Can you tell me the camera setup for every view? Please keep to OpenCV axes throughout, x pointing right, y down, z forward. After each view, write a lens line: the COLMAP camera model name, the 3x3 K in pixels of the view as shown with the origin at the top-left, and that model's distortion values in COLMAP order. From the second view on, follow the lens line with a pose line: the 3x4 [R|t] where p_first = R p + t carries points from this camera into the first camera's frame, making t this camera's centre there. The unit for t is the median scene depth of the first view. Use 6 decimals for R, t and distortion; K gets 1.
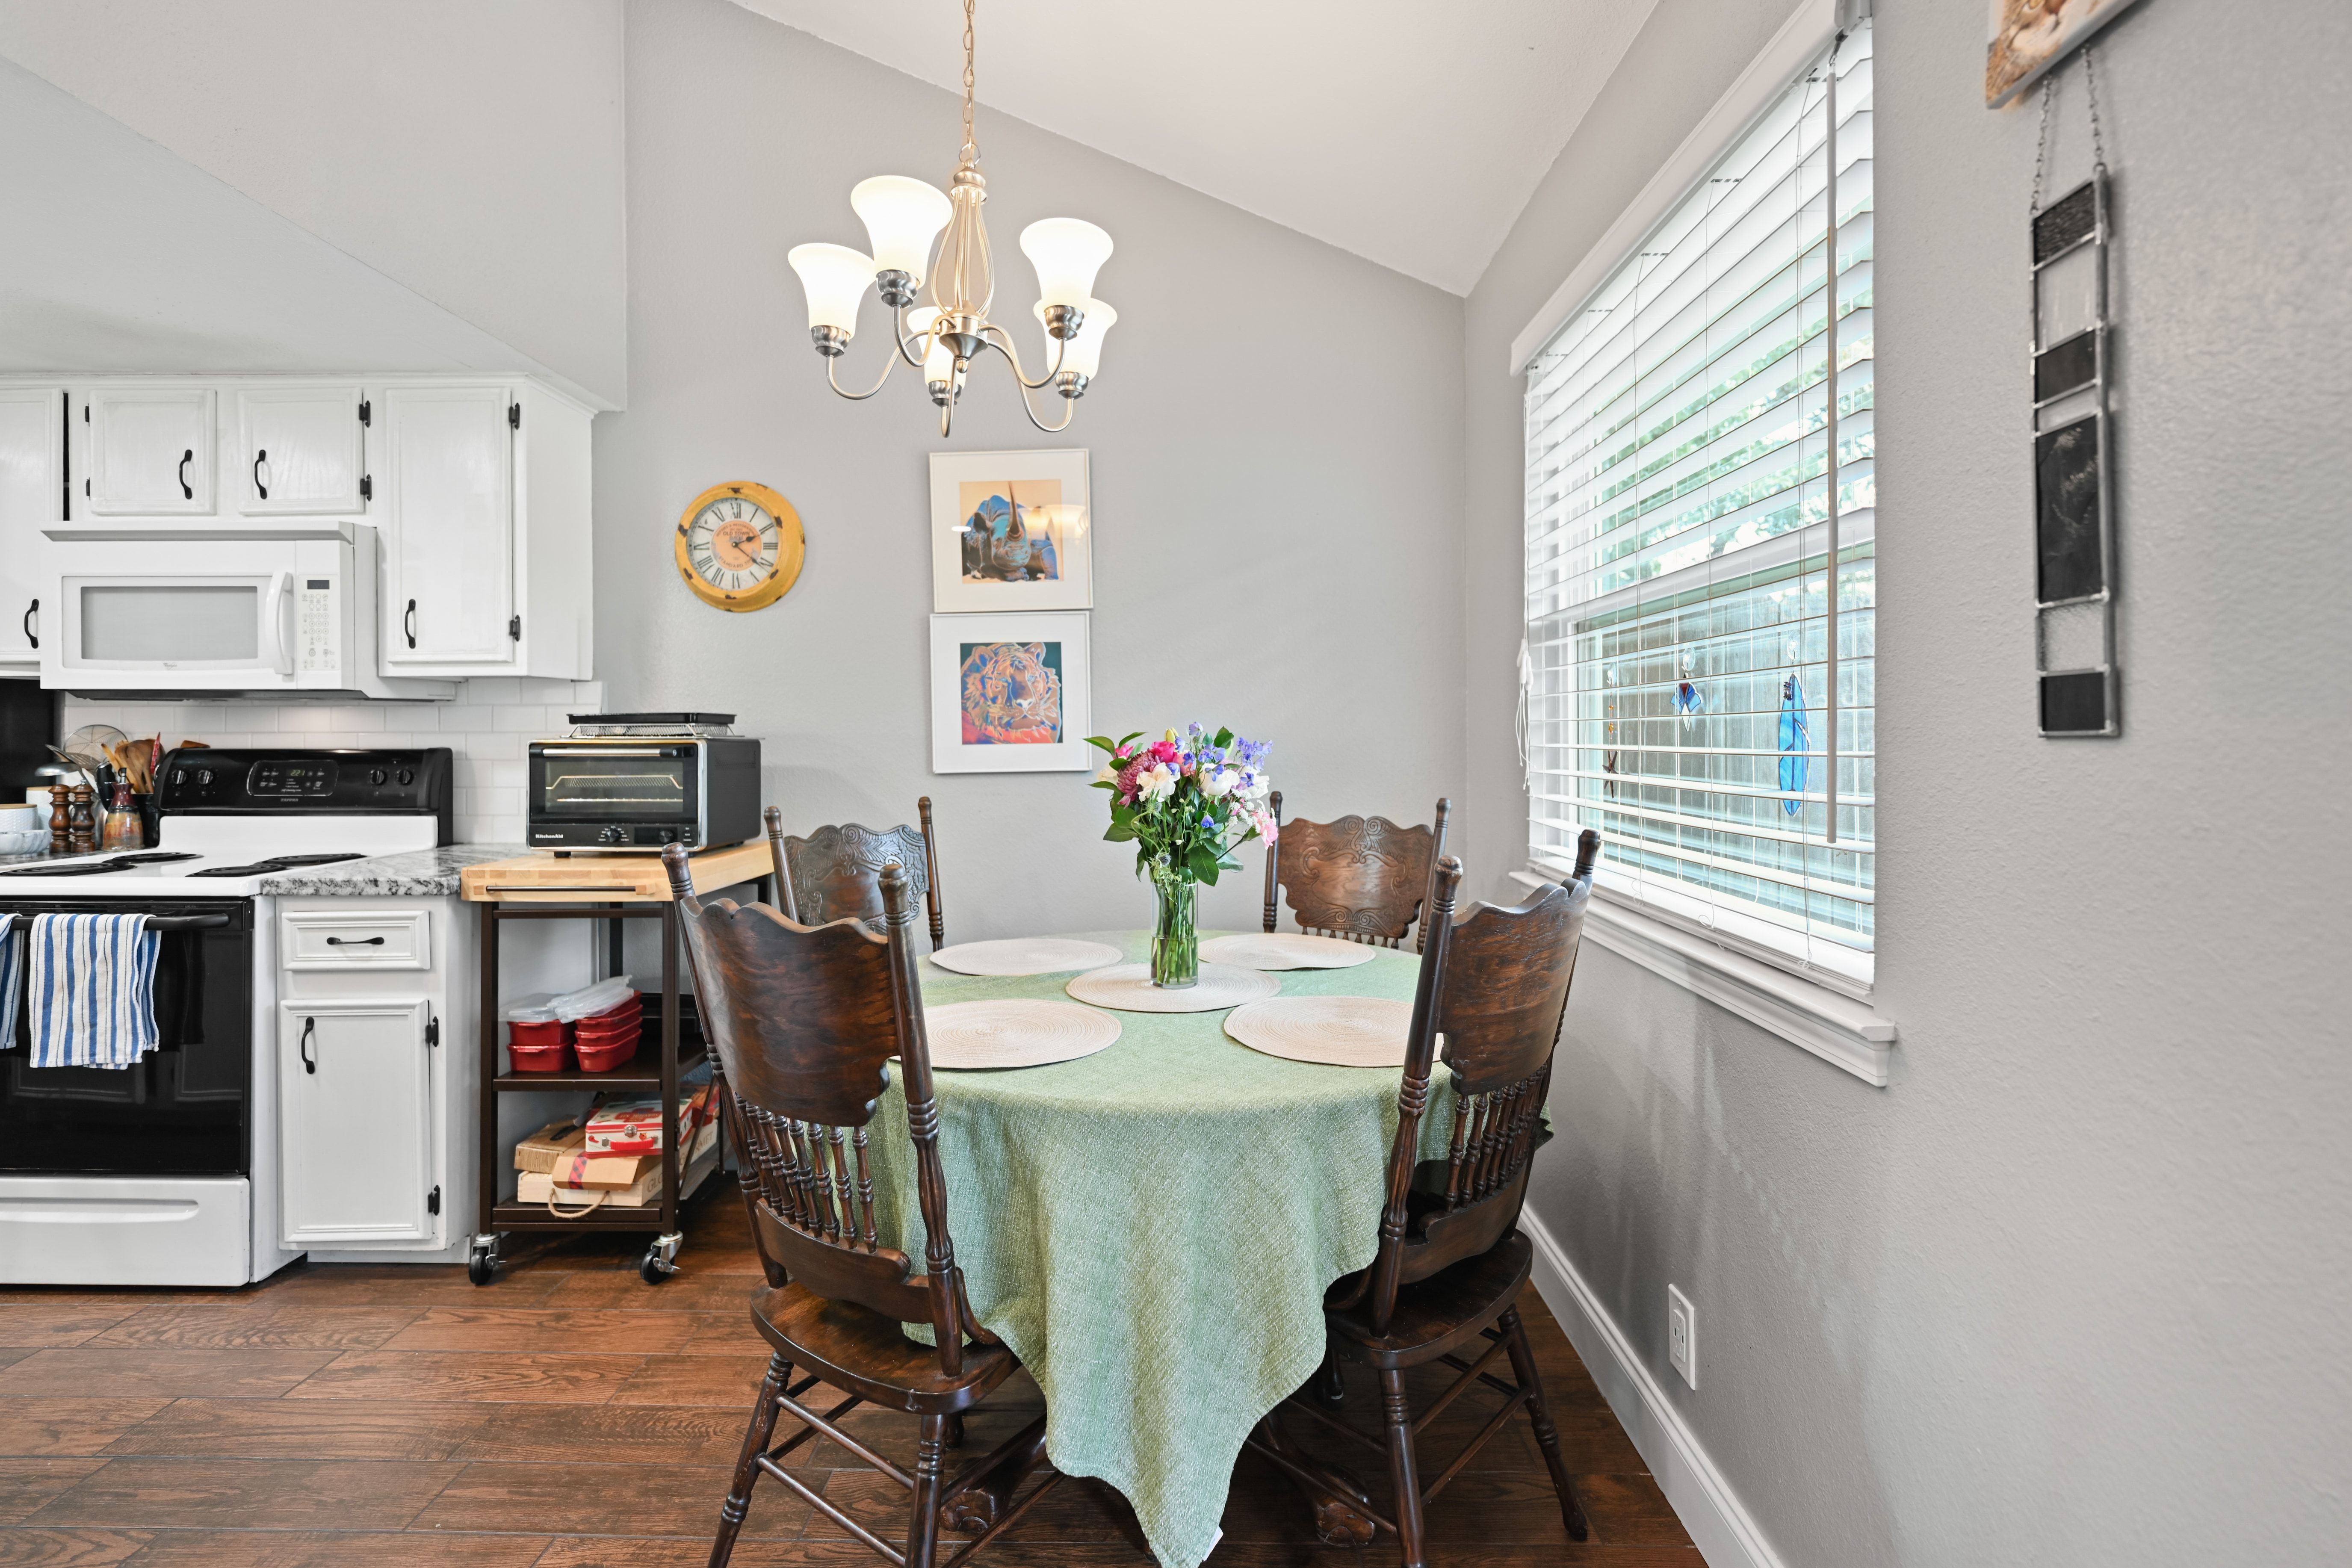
lens RADIAL K [[1052.0, 0, 1174.0], [0, 1052.0, 730.2], [0, 0, 1]] dist [-0.000463, -0.000088]
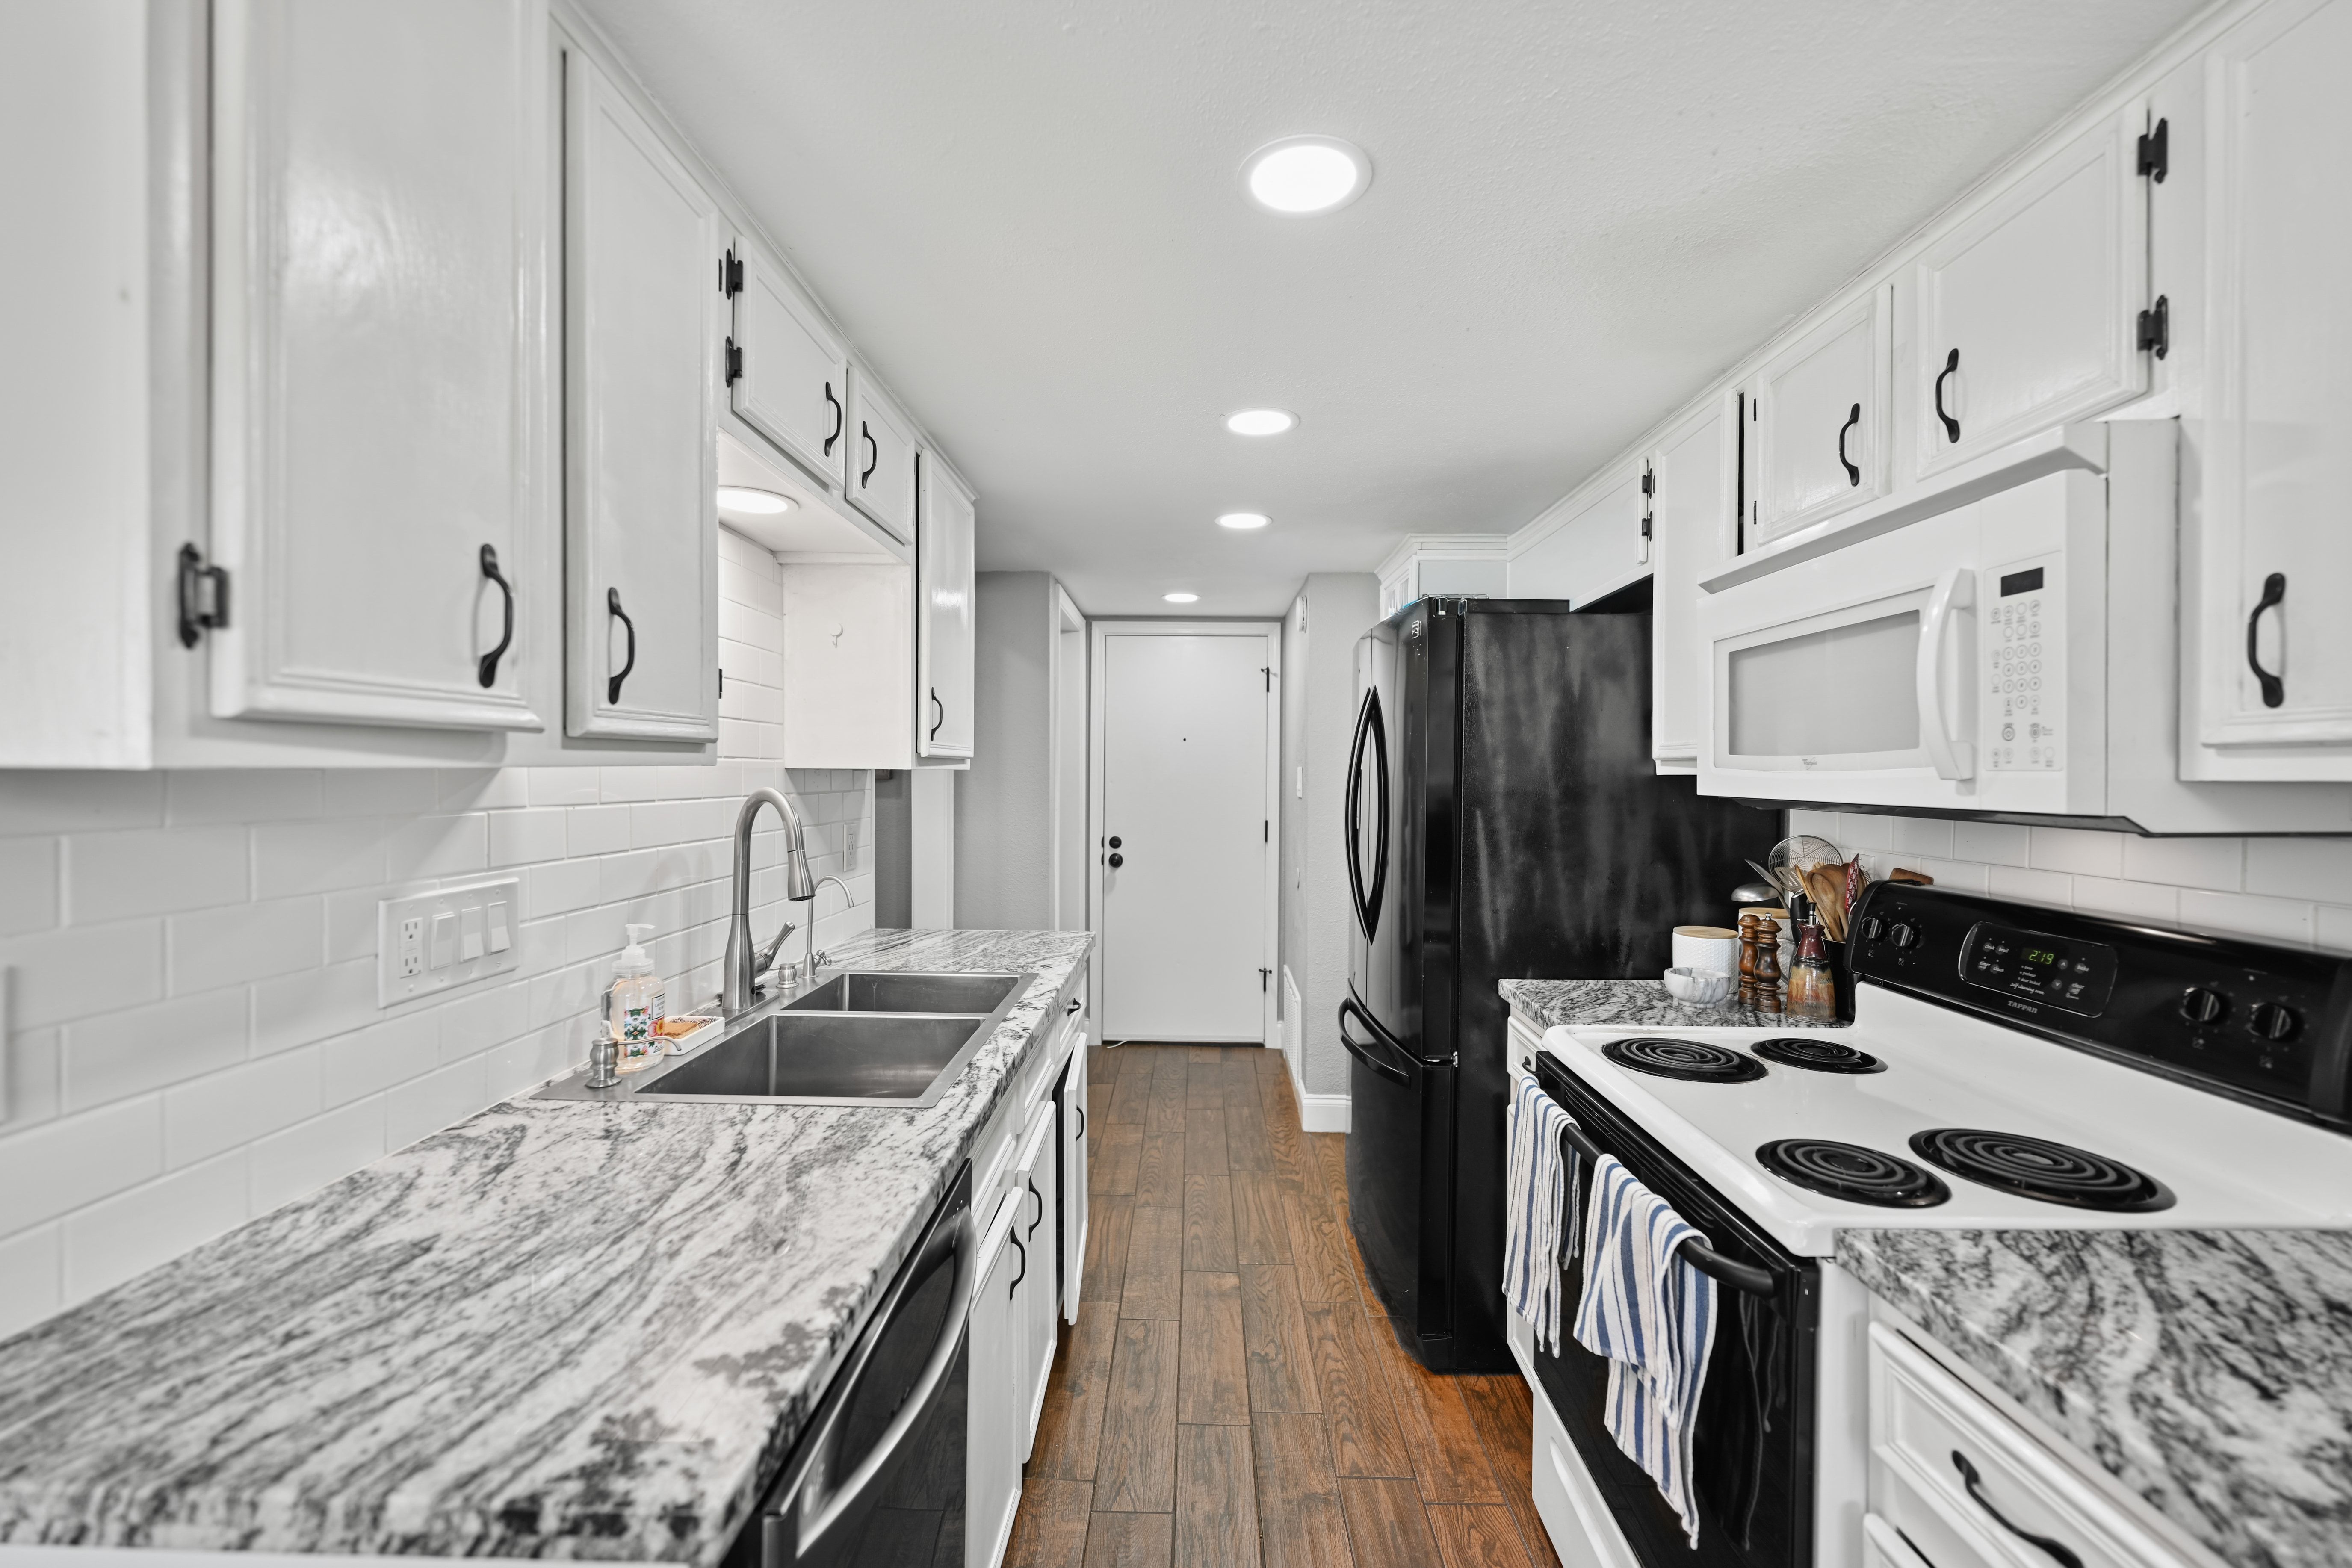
lens RADIAL K [[956.3, 0, 1176.0], [0, 956.3, 784.0], [0, 0, 1]] dist [-0.000350, 0.000166]
pose [[-0.000721, 0.012960, -0.999916, -0.386651], [-0.006191, 0.999897, 0.012964, -0.052852], [0.999981, 0.006200, -0.000640, 0.613987]]
